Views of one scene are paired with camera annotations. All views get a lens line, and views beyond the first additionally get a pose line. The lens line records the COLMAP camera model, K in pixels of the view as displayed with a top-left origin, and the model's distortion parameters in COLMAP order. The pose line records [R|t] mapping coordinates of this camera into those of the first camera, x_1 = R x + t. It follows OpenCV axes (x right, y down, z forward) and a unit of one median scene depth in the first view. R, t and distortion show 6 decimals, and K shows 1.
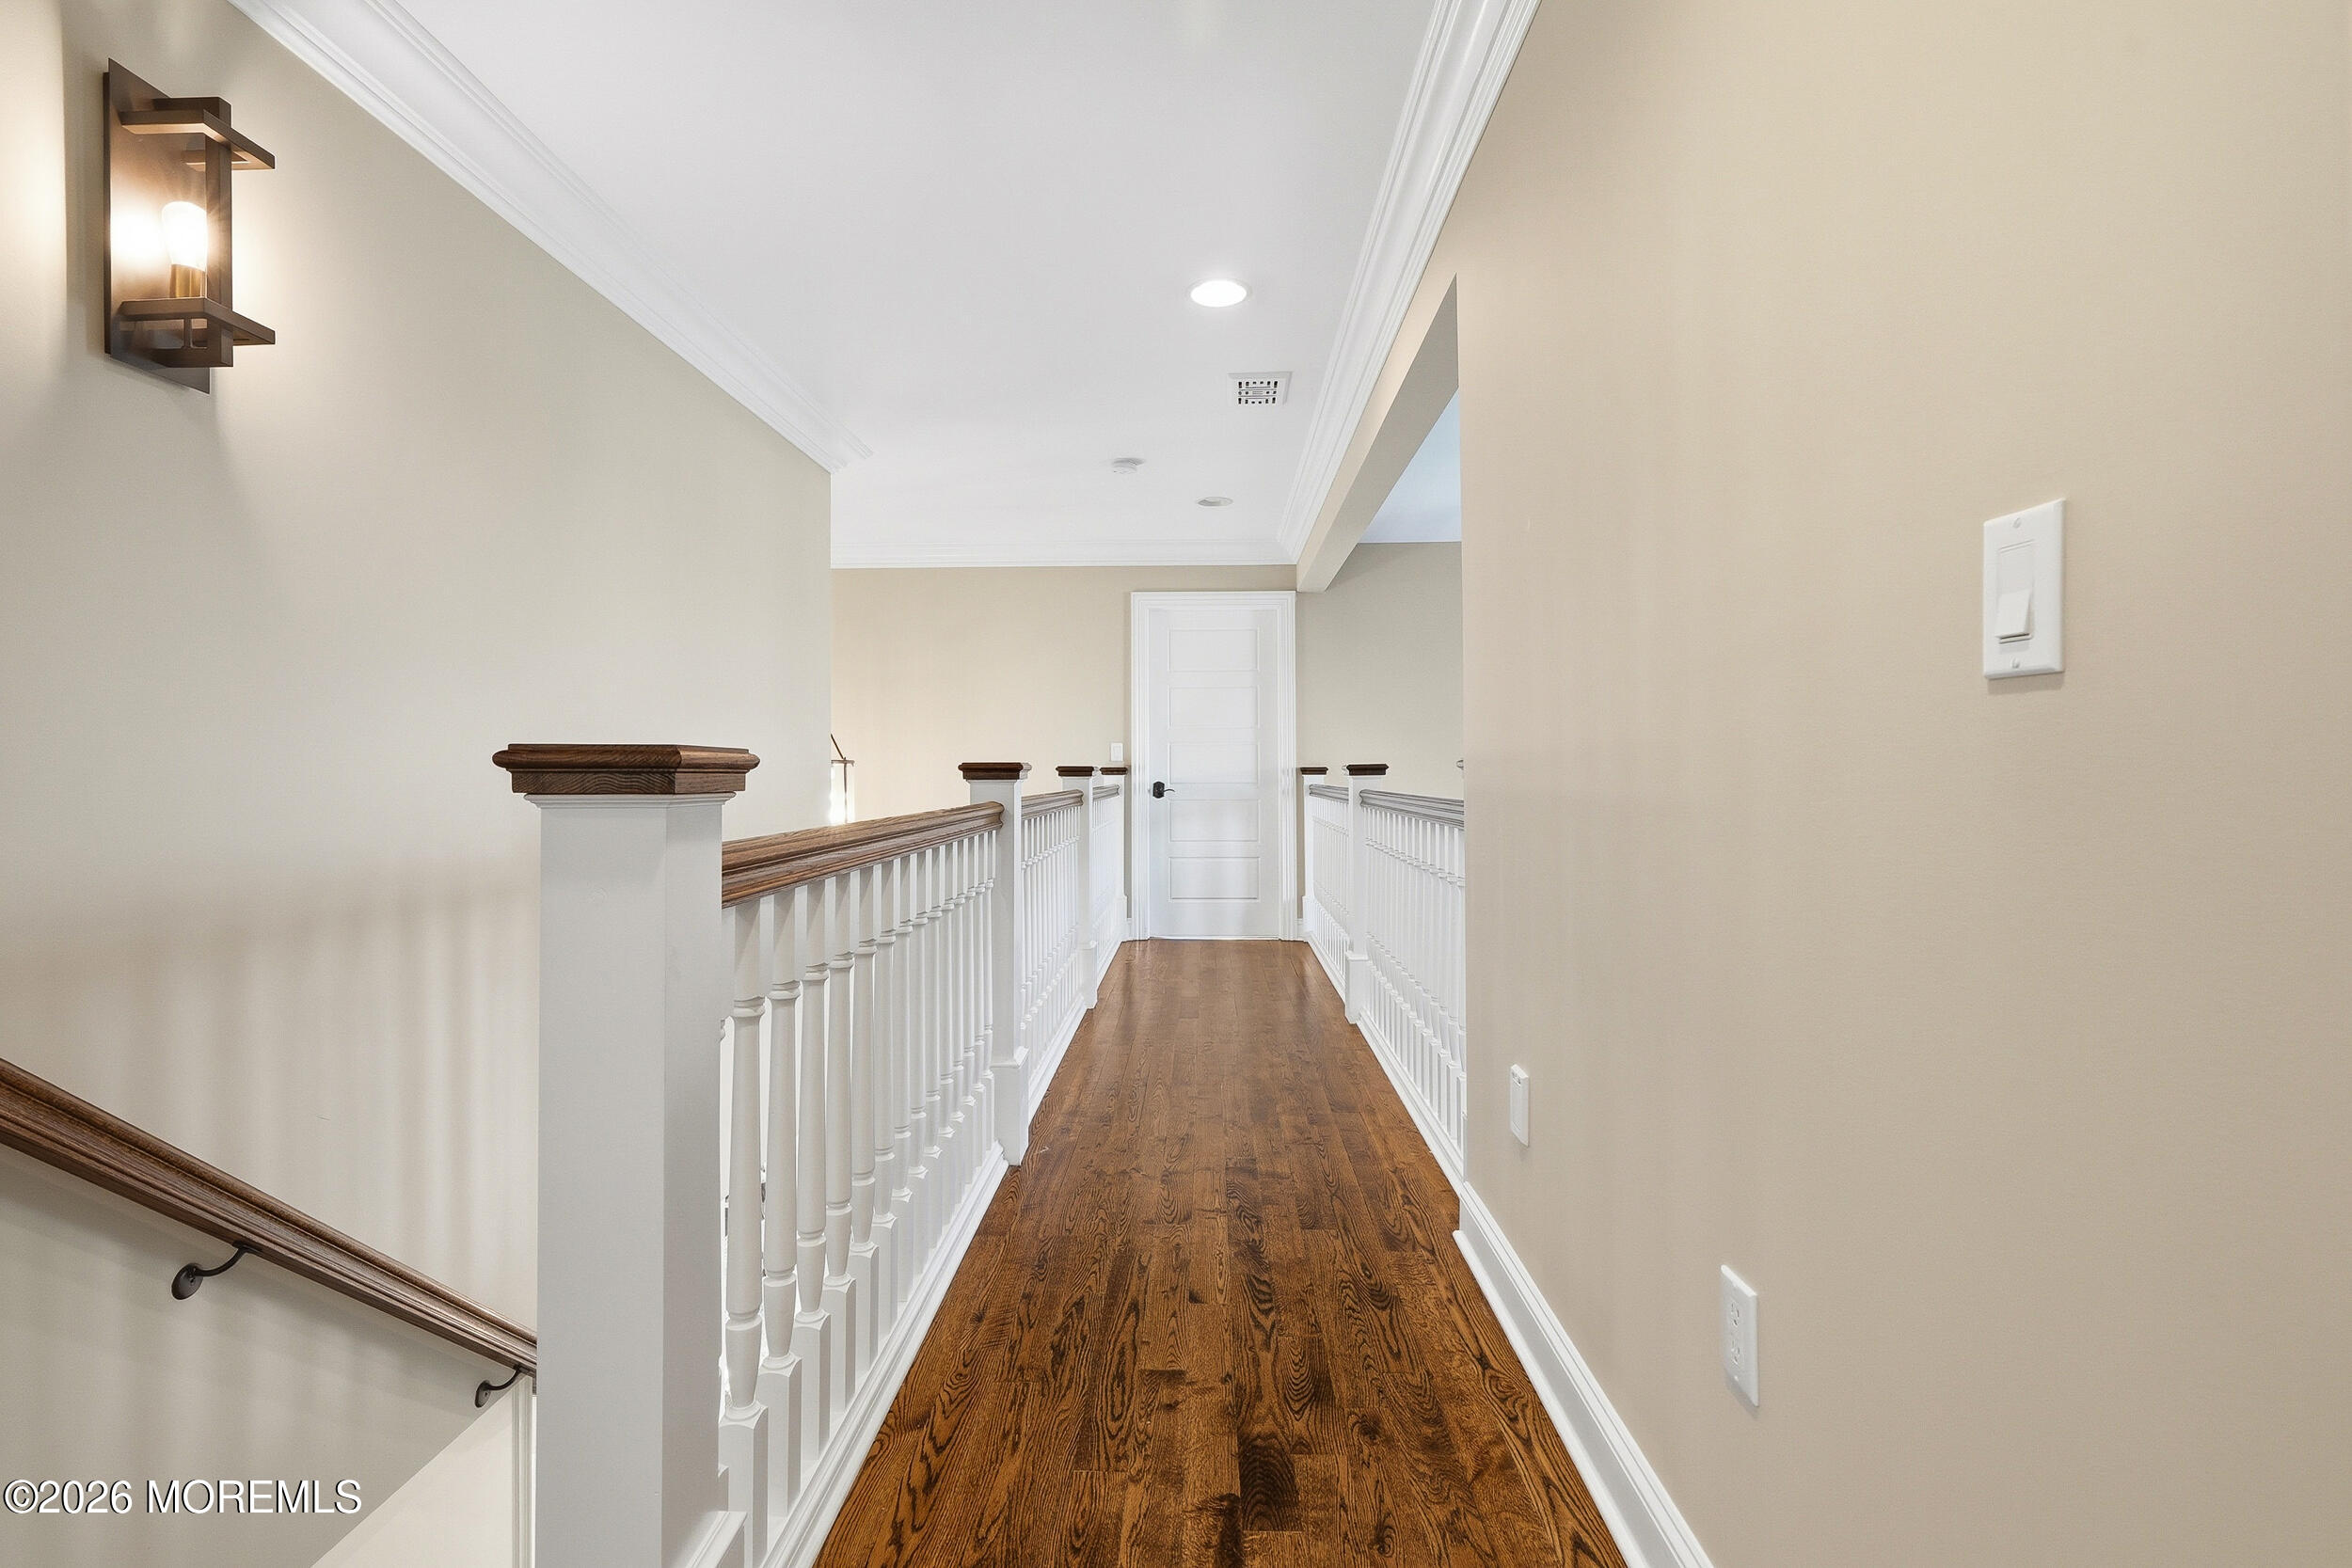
lens RADIAL K [[1057.4, 0, 1175.4], [0, 1057.4, 771.6], [0, 0, 1]] dist [-0.002848, 0.000189]
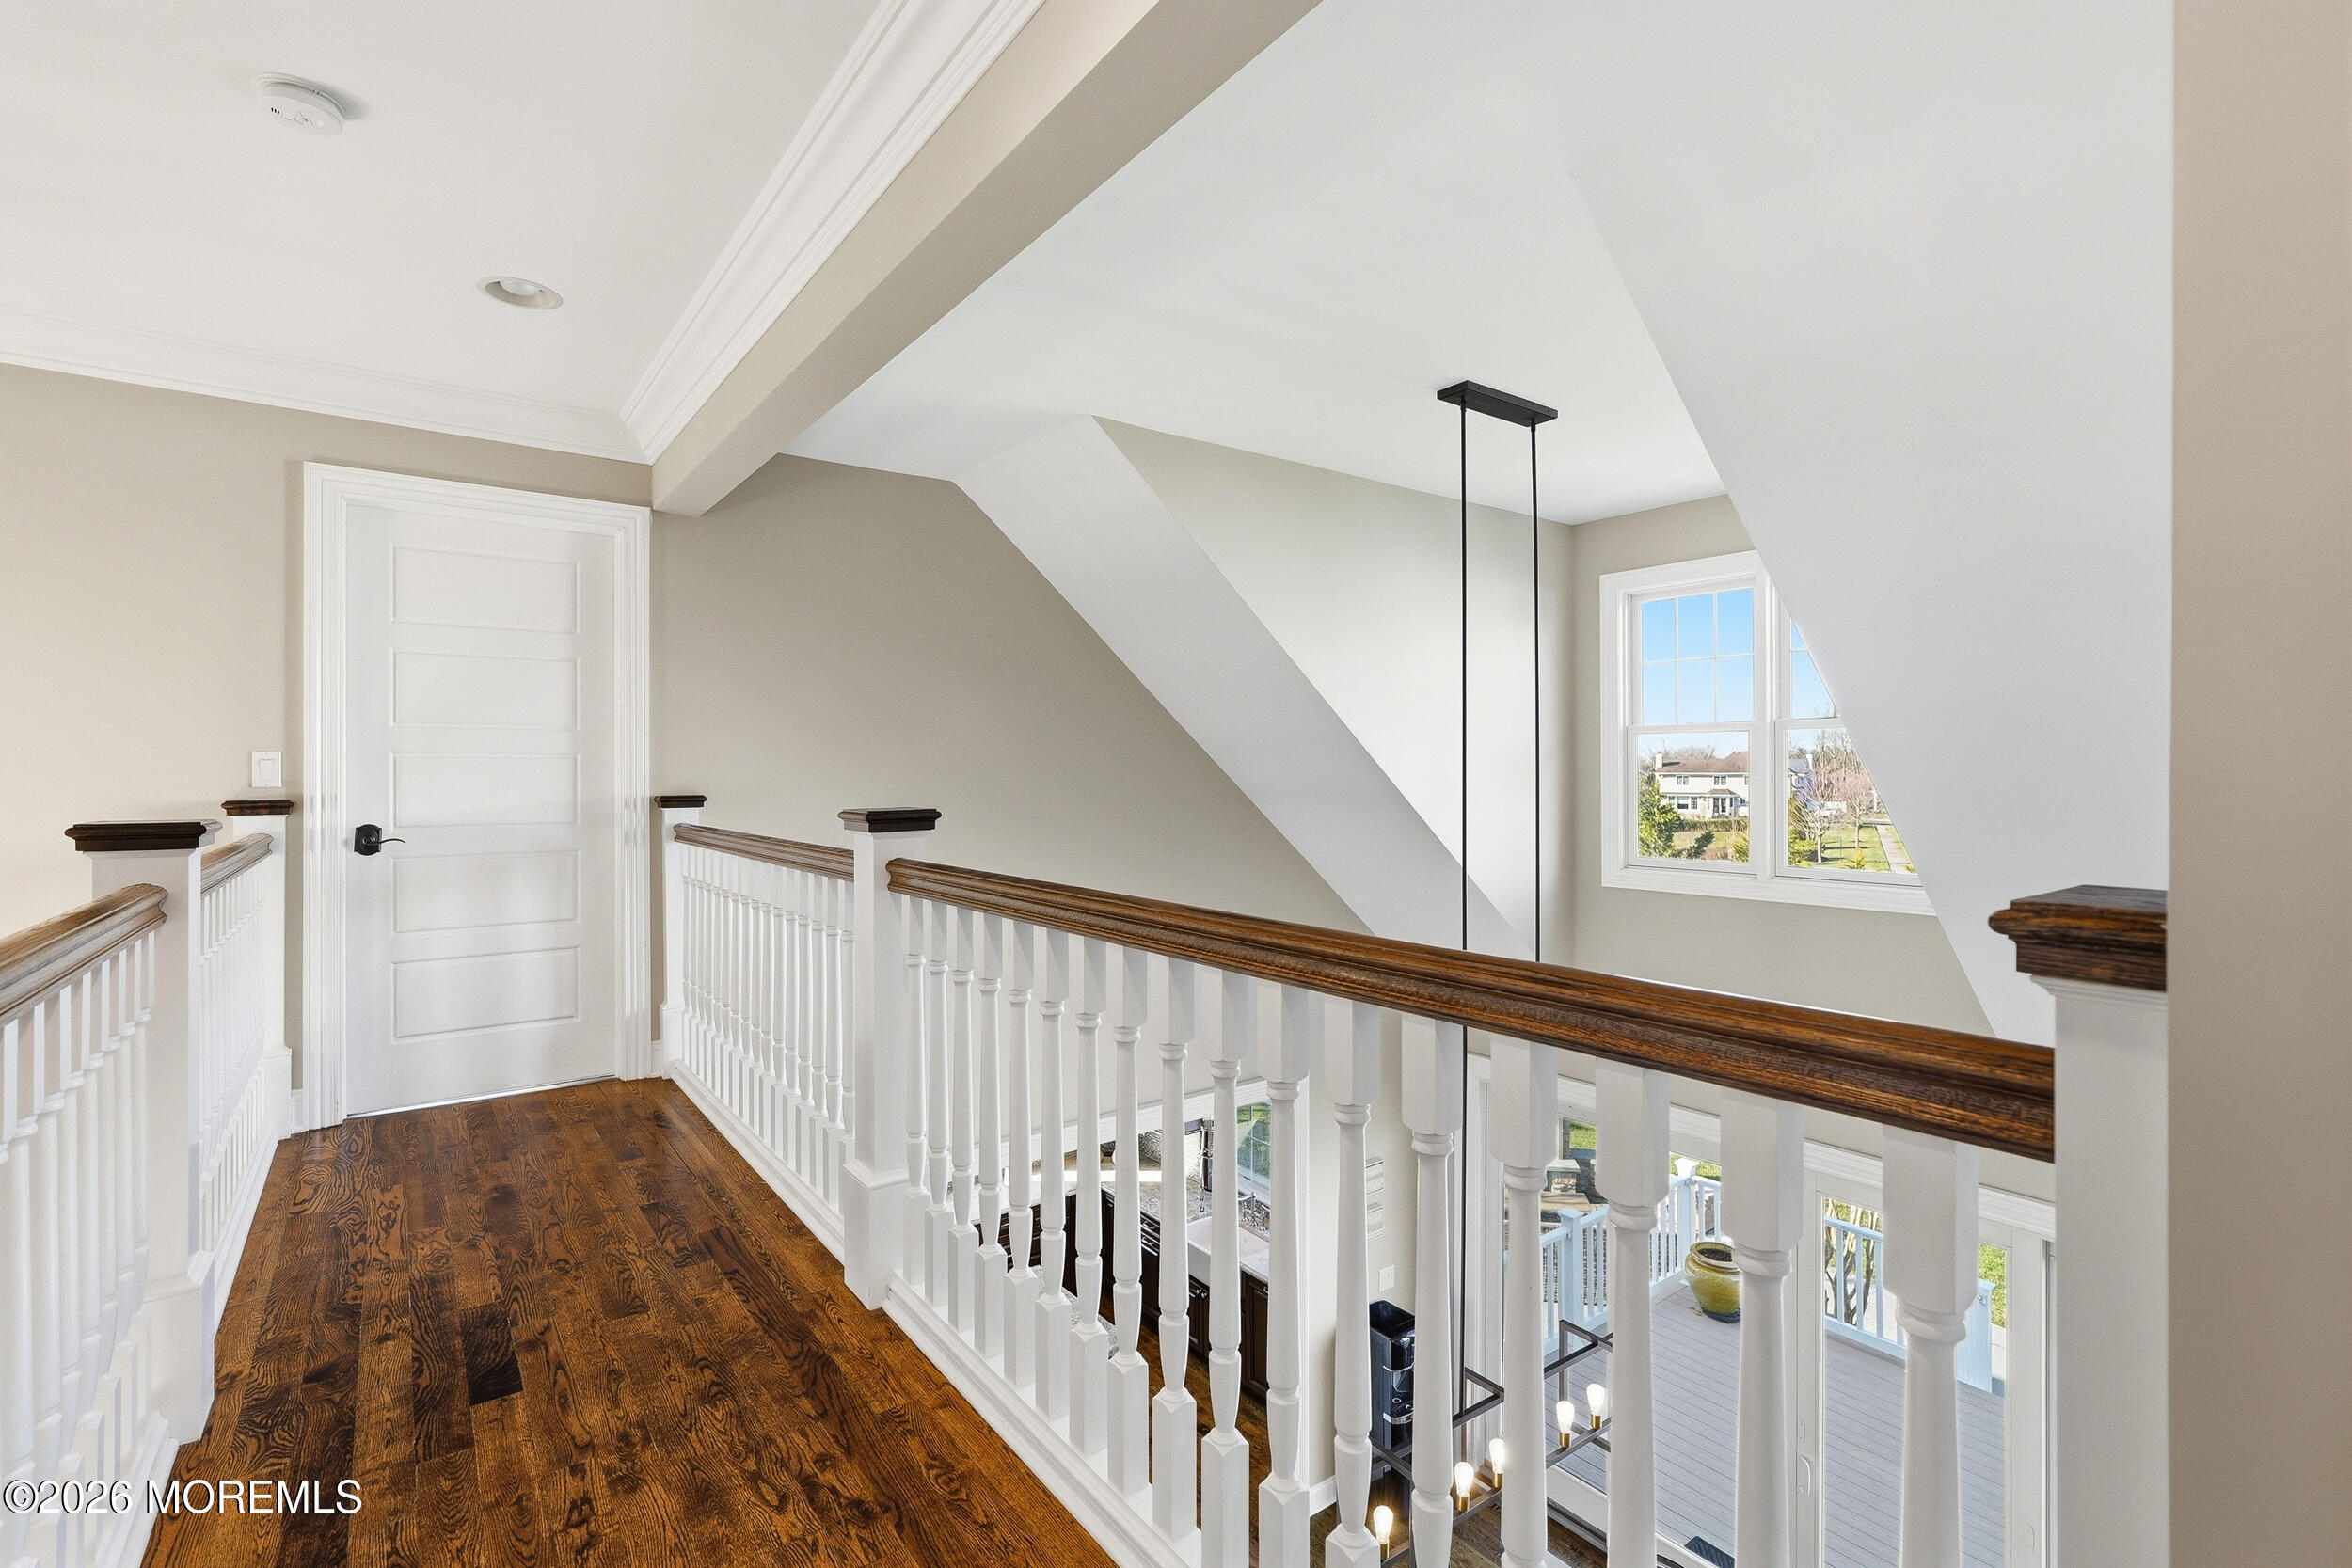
lens RADIAL K [[1057.4, 0, 1175.4], [0, 1057.4, 771.6], [0, 0, 1]] dist [-0.002848, 0.000189]
pose [[0.786448, 0.001722, 0.617654, -0.025219], [0.000232, 0.999995, -0.003083, -0.016375], [-0.617656, 0.002568, 0.786444, 0.329865]]
